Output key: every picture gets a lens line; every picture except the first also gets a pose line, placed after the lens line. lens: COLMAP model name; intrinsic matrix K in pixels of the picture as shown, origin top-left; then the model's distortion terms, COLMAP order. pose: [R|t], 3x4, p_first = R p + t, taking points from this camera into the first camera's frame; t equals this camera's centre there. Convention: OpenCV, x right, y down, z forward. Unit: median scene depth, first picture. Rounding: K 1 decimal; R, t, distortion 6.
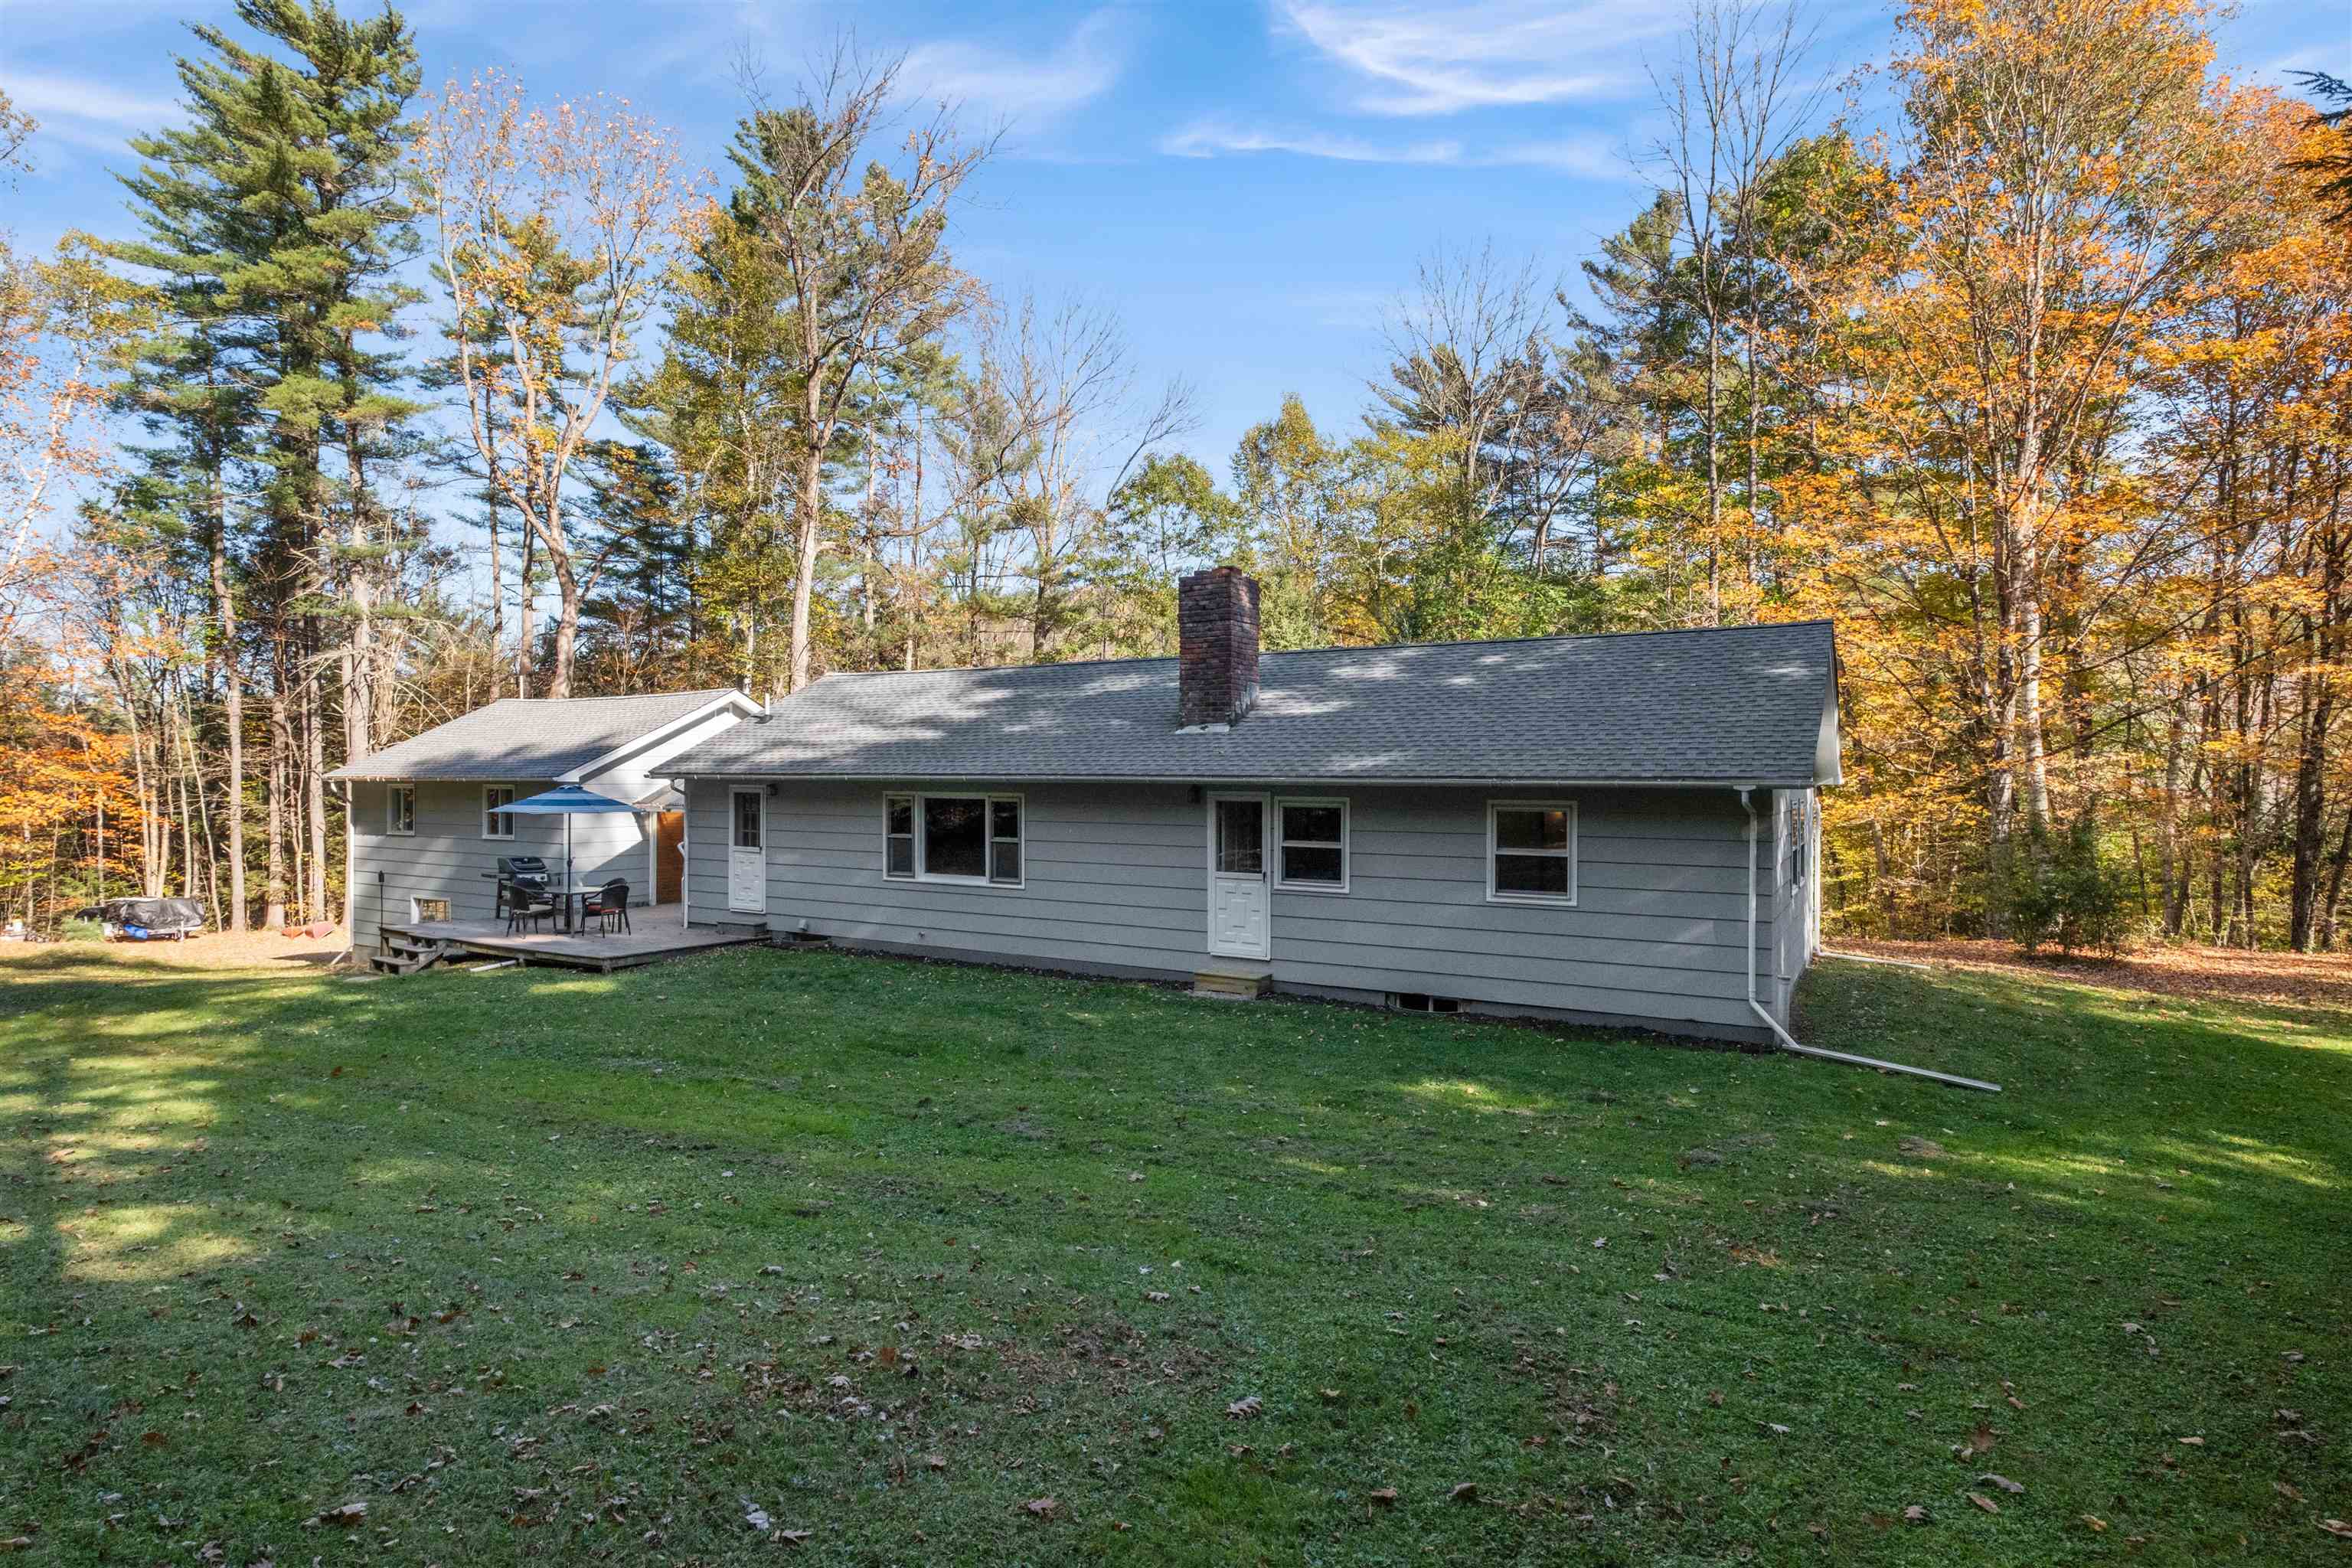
lens RADIAL K [[1264.3, 0, 1175.6], [0, 1264.3, 787.8], [0, 0, 1]] dist [-0.001675, -0.000074]
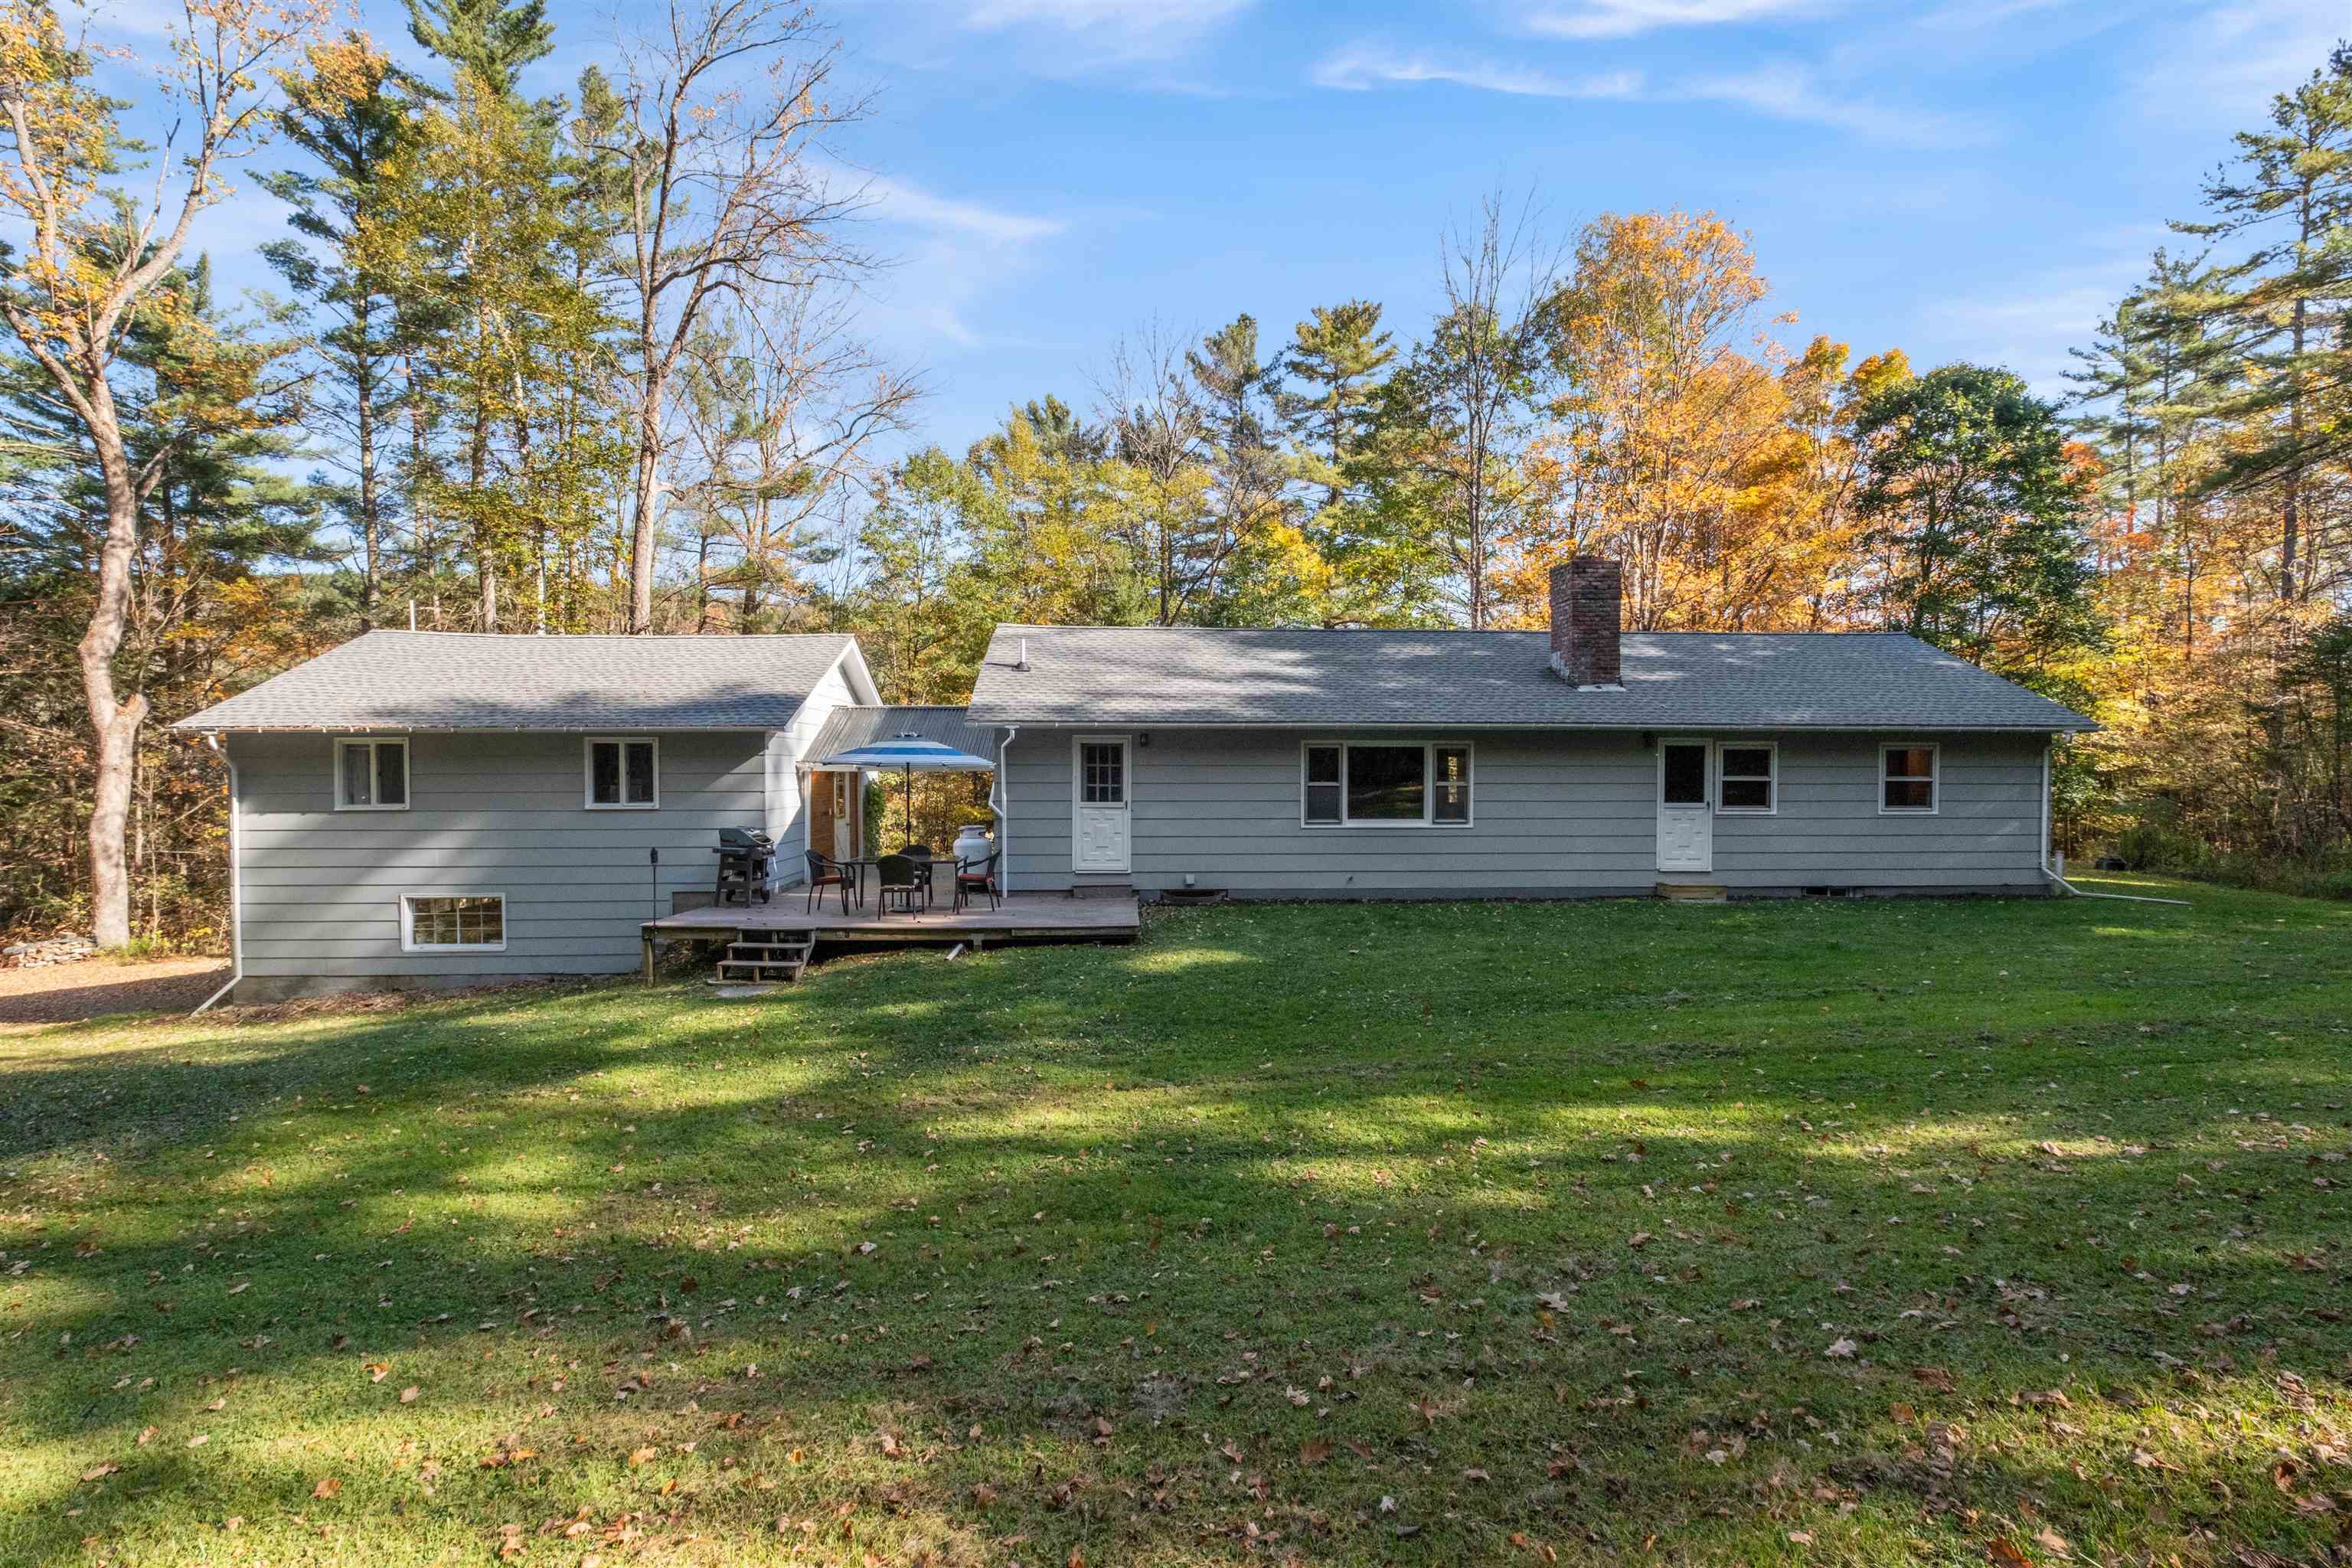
lens RADIAL K [[1038.3, 0, 1175.4], [0, 1038.3, 784.0], [0, 0, 1]] dist [-0.005025, 0.001103]
pose [[0.819842, -0.013940, 0.572420, -0.900518], [0.007918, 0.999884, 0.013009, 0.029716], [-0.572535, -0.006133, 0.819858, 0.430575]]
